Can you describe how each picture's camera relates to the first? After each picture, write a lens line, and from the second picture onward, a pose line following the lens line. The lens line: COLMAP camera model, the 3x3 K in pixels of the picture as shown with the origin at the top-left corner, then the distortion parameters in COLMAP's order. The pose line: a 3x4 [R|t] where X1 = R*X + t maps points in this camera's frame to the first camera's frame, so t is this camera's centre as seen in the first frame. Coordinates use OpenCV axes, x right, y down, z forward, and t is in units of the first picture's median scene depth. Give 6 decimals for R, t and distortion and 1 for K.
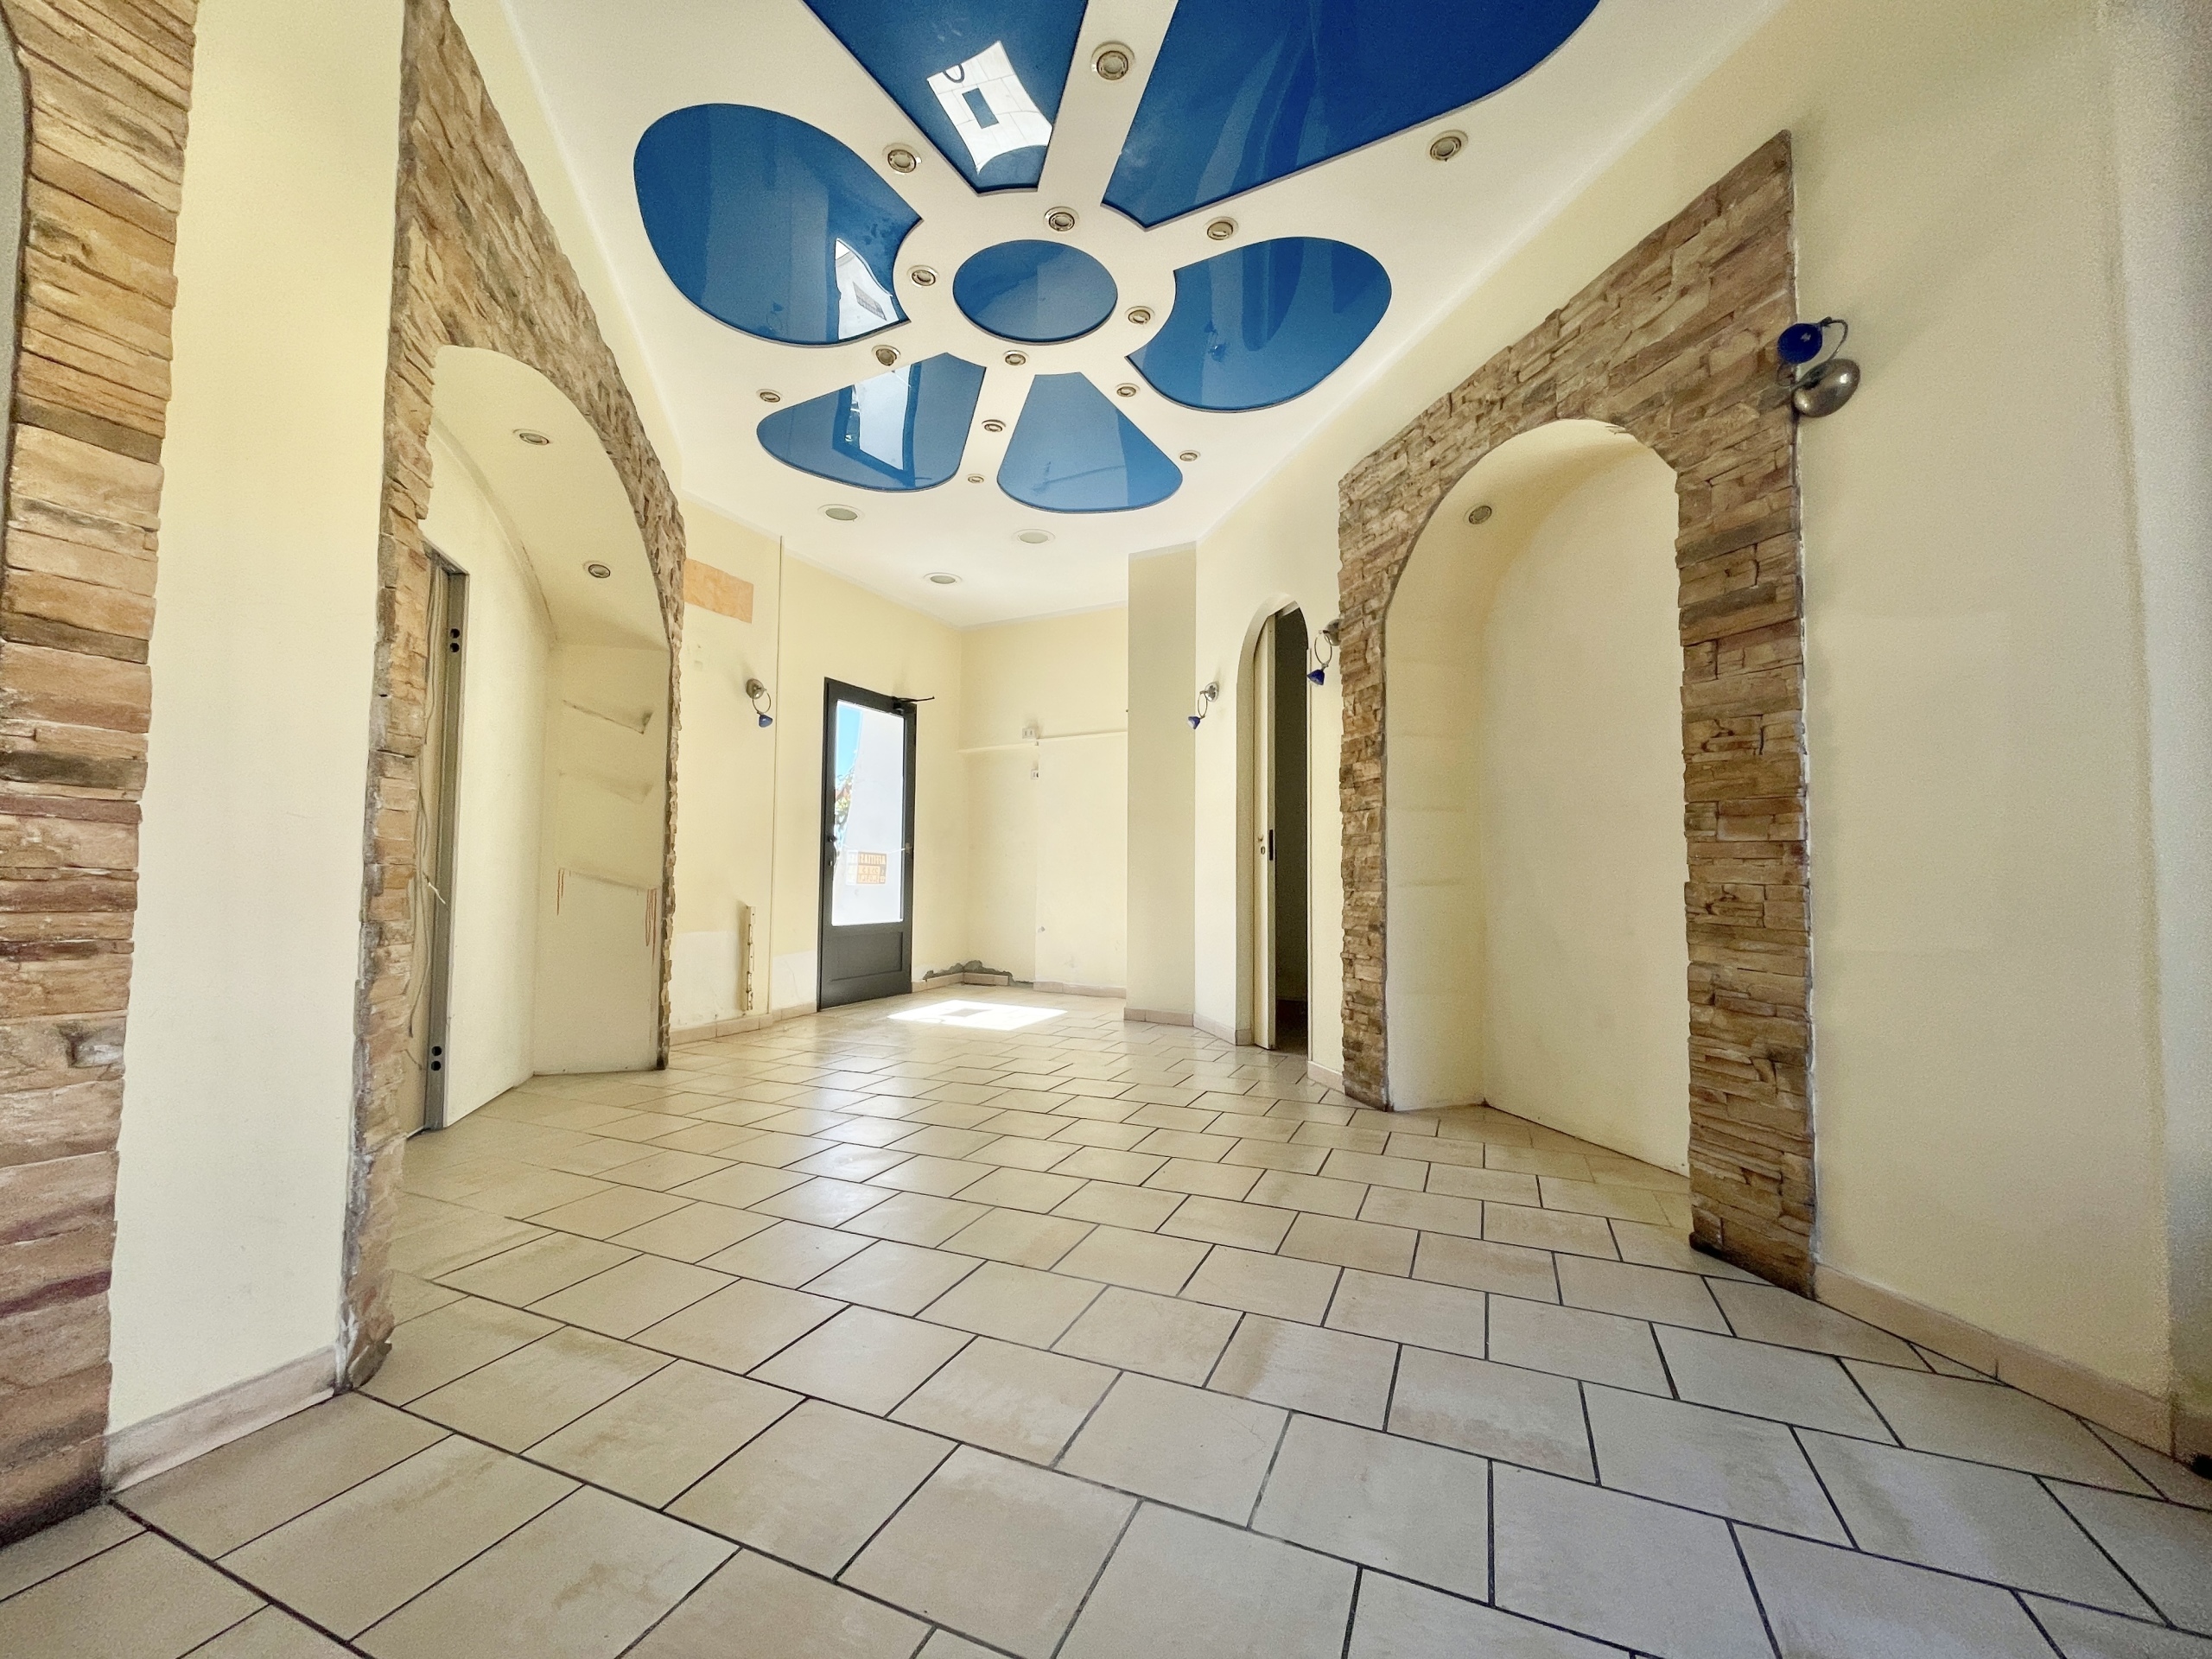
lens RADIAL K [[892.1, 0, 1103.2], [0, 892.1, 828.9], [0, 0, 1]] dist [0.001204, -0.001042]
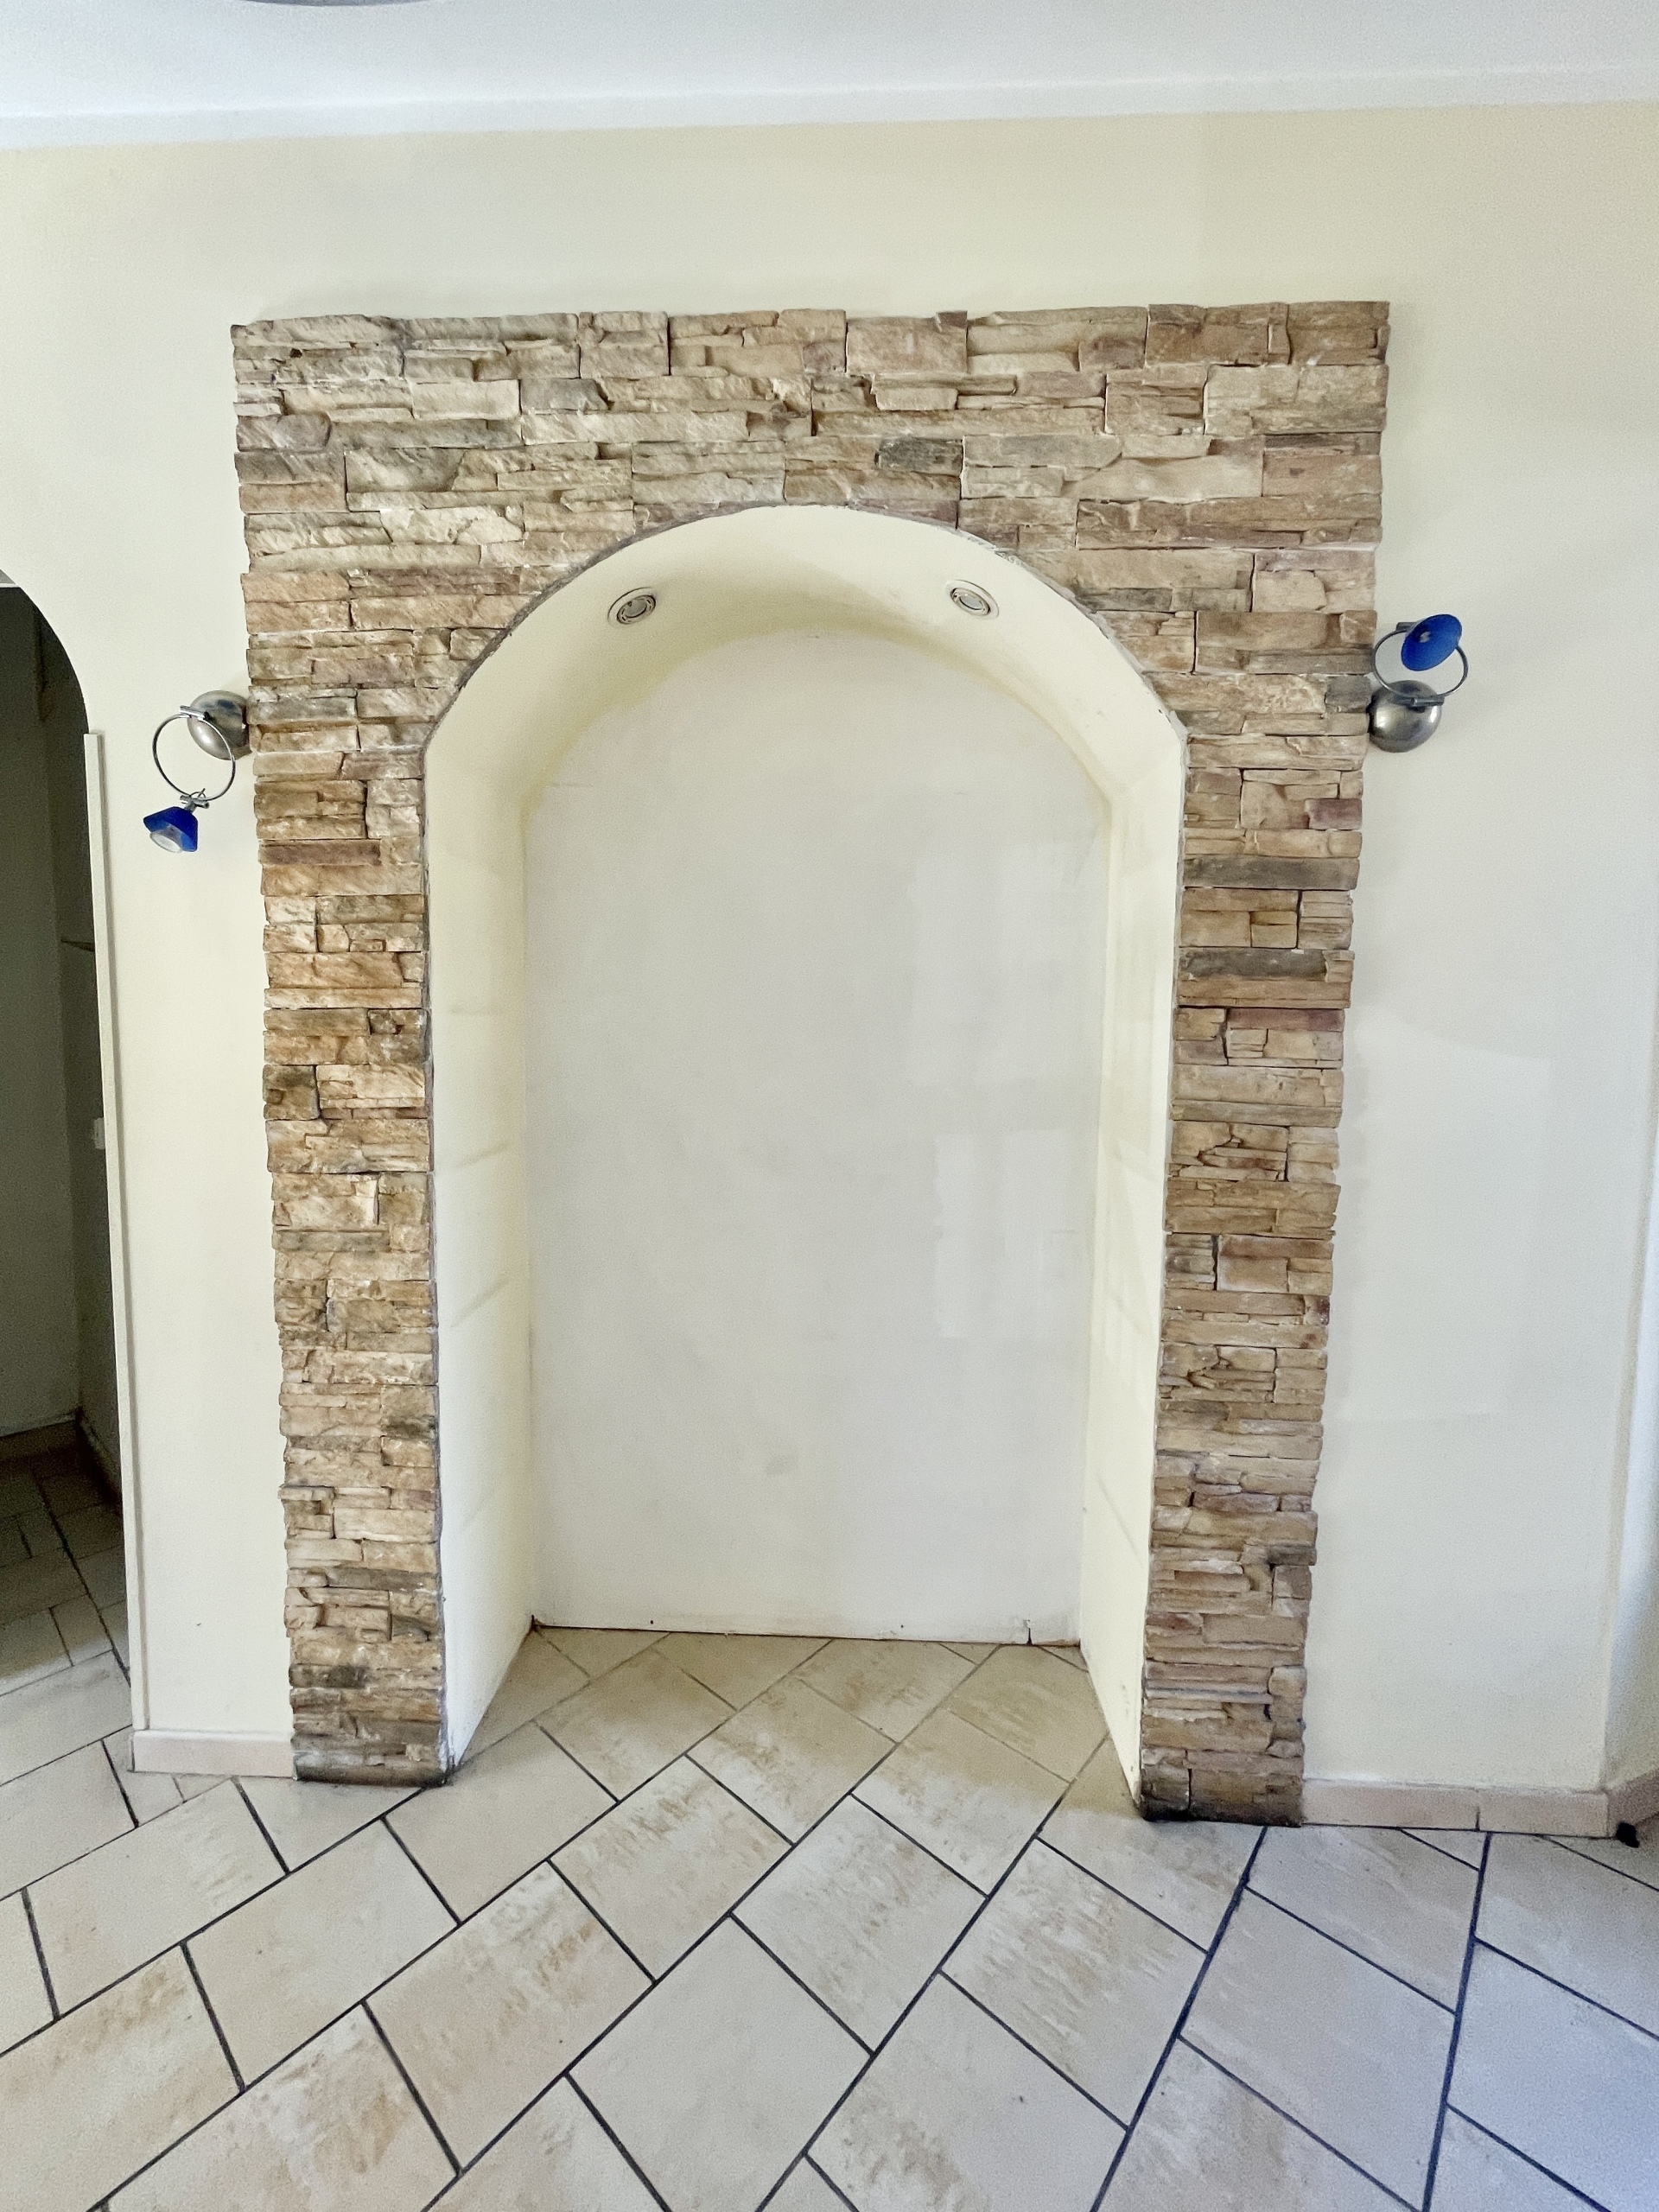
lens RADIAL K [[892.1, 0, 830.9], [0, 892.1, 1091.5], [0, 0, 1]] dist [0.001204, -0.001042]
pose [[0.314459, -0.079828, 0.945909, -0.073095], [-0.056653, 0.993103, 0.102645, -0.175761], [-0.947579, -0.085866, 0.307767, 0.938638]]
